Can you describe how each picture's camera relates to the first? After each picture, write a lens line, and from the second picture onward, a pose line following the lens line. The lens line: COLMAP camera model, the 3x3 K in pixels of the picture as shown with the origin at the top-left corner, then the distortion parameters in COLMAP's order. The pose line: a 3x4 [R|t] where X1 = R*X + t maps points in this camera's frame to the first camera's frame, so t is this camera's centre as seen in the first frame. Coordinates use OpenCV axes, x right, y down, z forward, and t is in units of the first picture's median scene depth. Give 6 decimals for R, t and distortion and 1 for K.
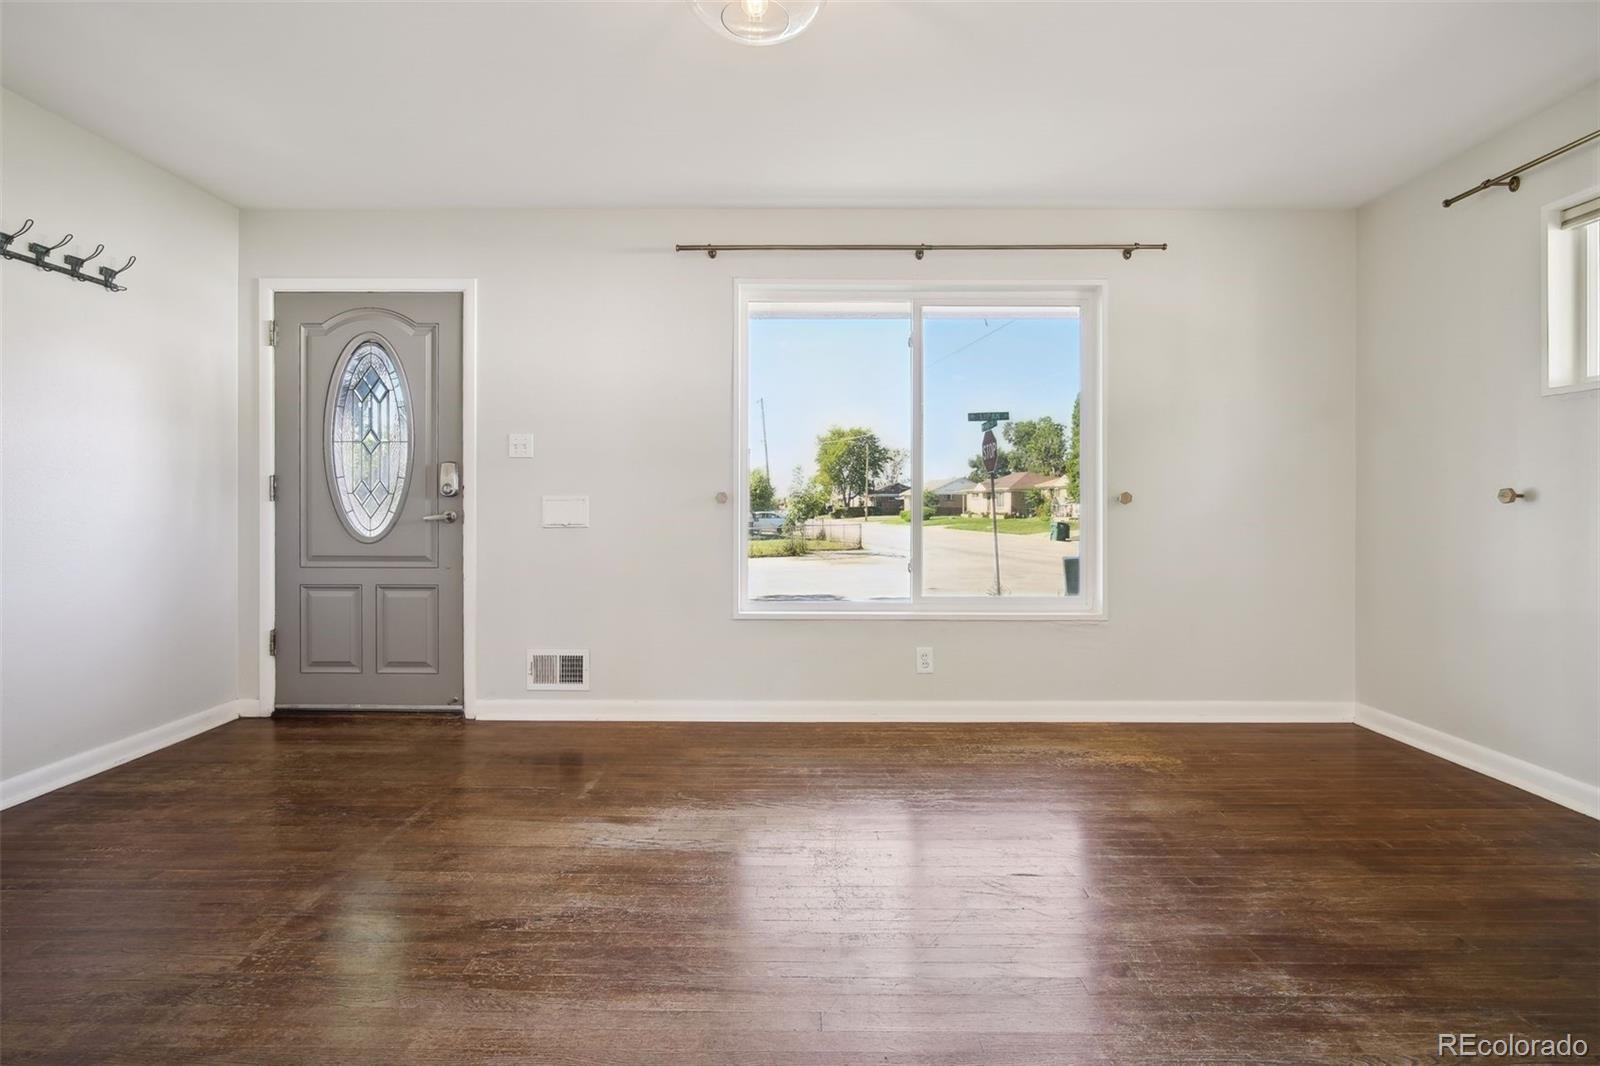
lens RADIAL K [[759.6, 0, 786.4], [0, 759.6, 506.8], [0, 0, 1]] dist [-0.007830, 0.005284]
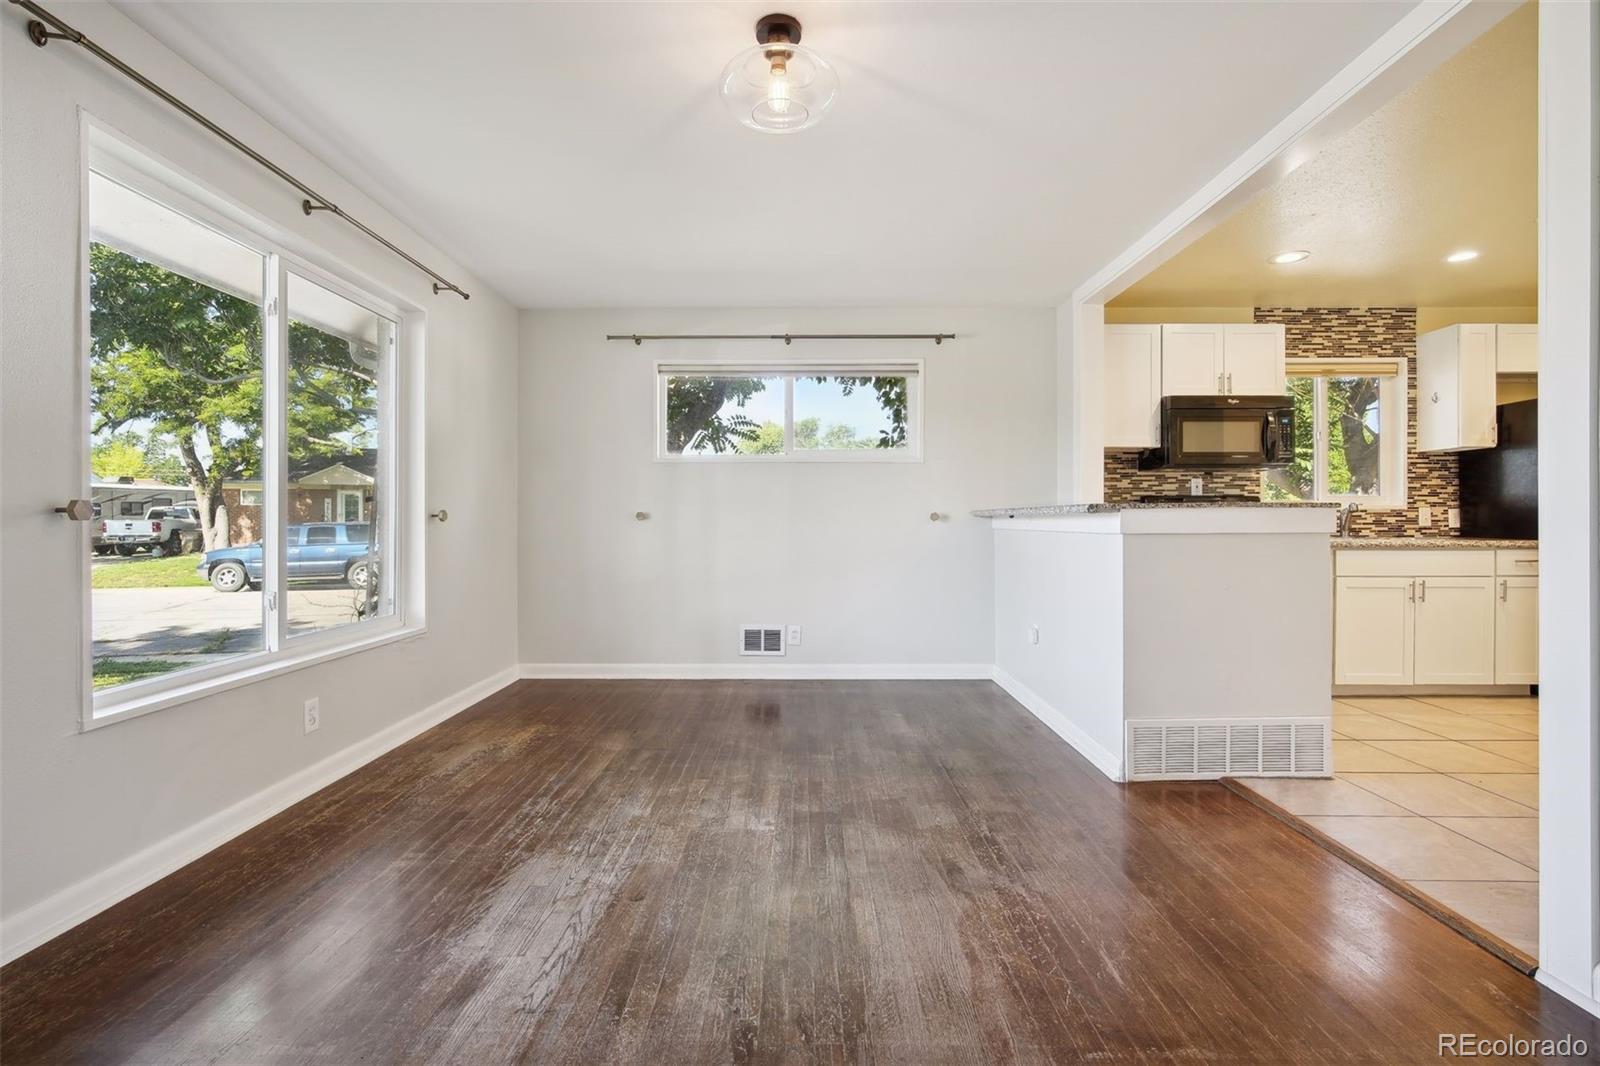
lens RADIAL K [[731.0, 0, 815.7], [0, 731.0, 518.4], [0, 0, 1]] dist [-0.004538, 0.000314]
pose [[-0.017004, 0.005561, 0.999840, -0.601699], [0.005128, 0.999972, -0.005474, 0.002228], [-0.999842, 0.005034, -0.017032, 0.488296]]
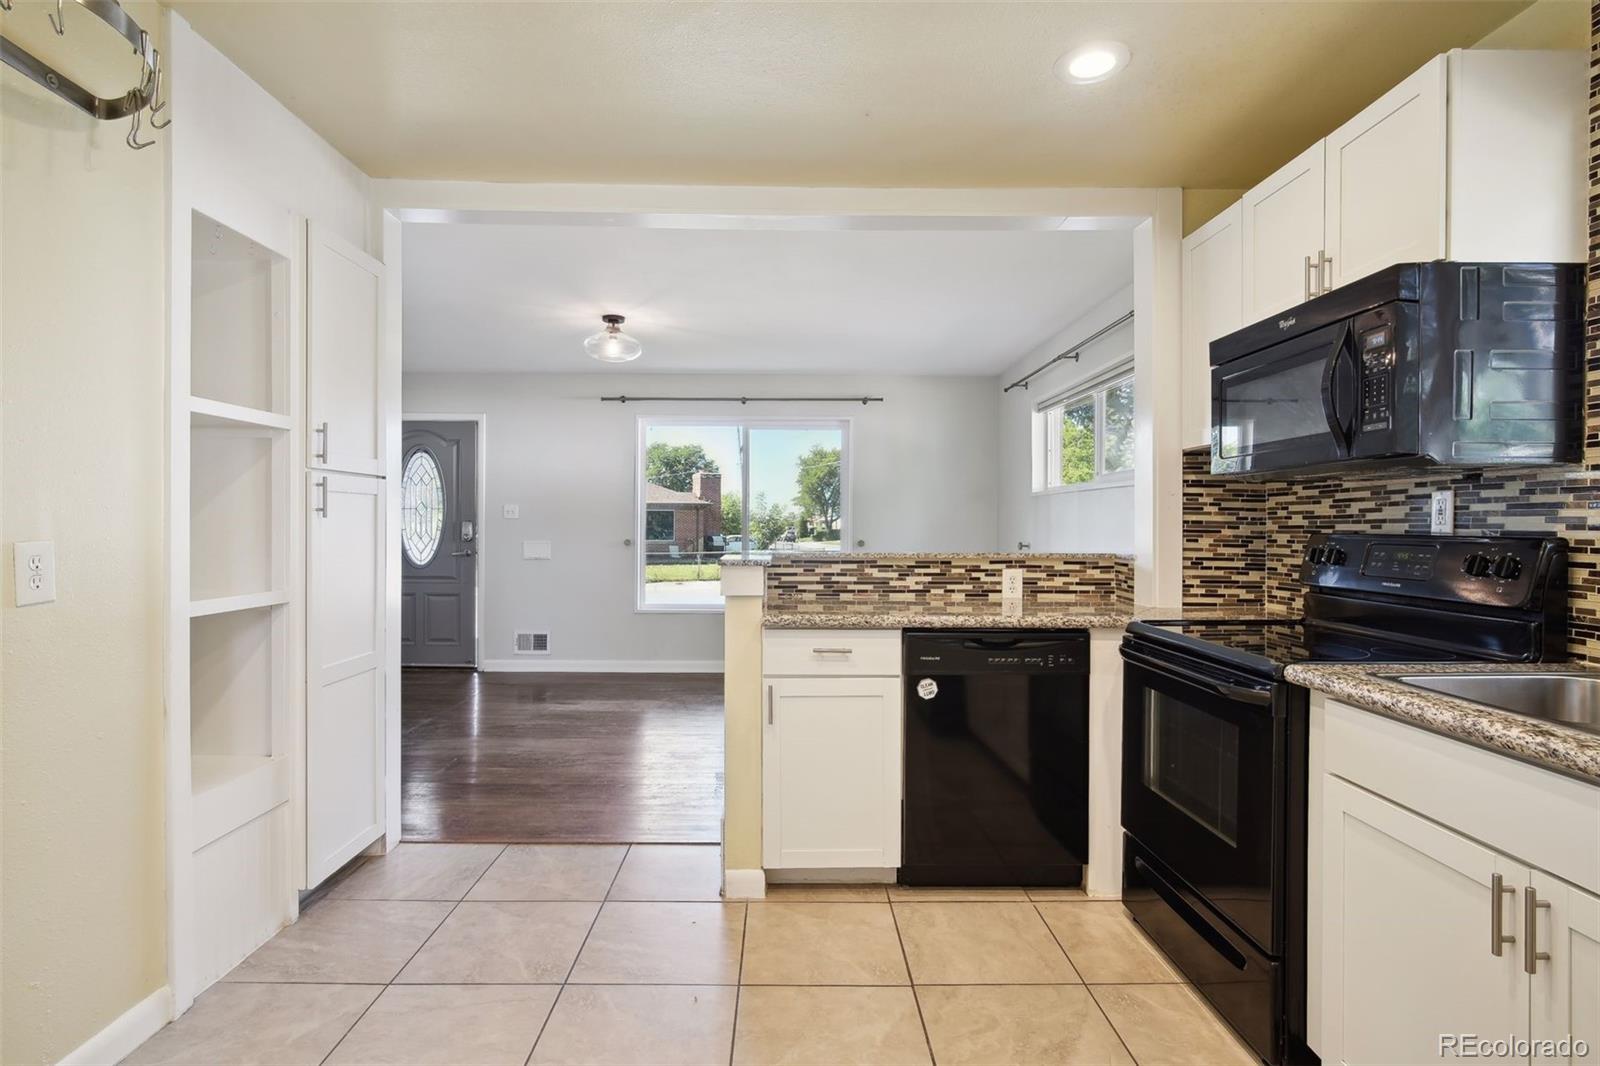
lens RADIAL K [[812.5, 0, 798.1], [0, 812.5, 530.2], [0, 0, 1]] dist [-0.003948, 0.003927]
pose [[0.999660, 0.002459, 0.025940, 0.253337], [-0.002570, 0.999988, 0.004259, -0.048448], [-0.025929, -0.004324, 0.999654, -0.854277]]
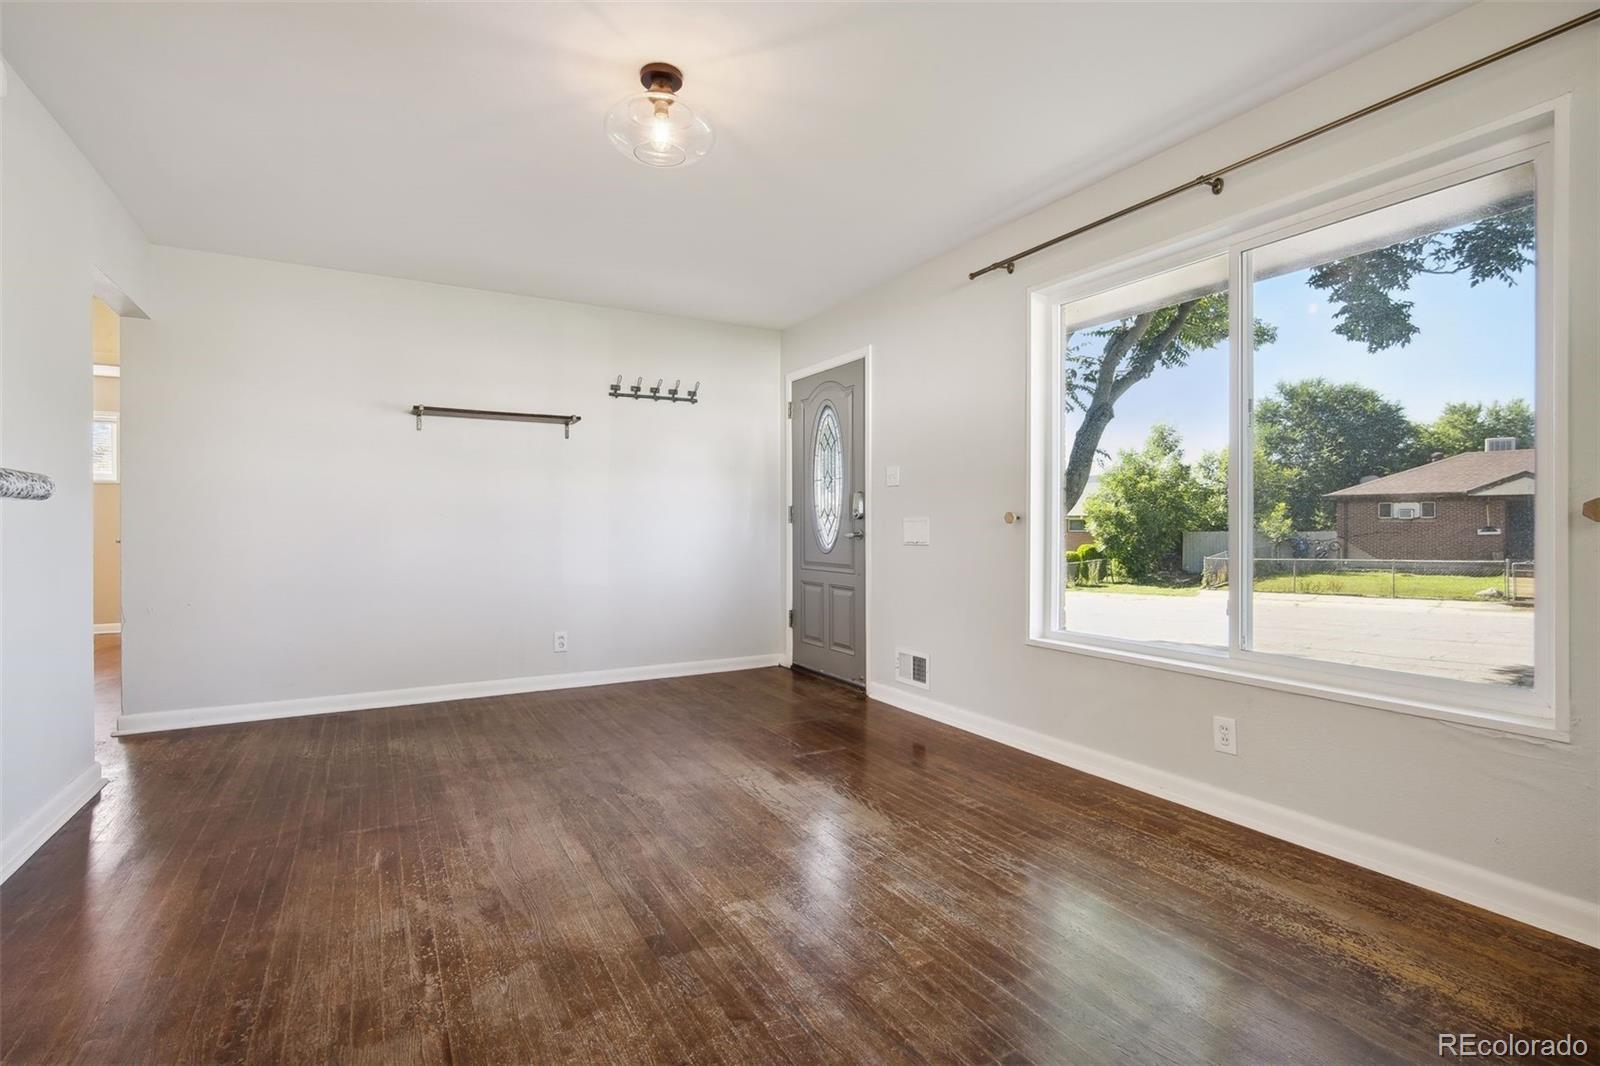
lens RADIAL K [[759.6, 0, 808.1], [0, 759.6, 524.5], [0, 0, 1]] dist [-0.007830, 0.005284]
pose [[0.502472, -0.001711, -0.864592, 0.622603], [-0.002949, 0.999989, -0.003693, 0.001324], [0.864588, 0.004405, 0.502462, 0.282536]]
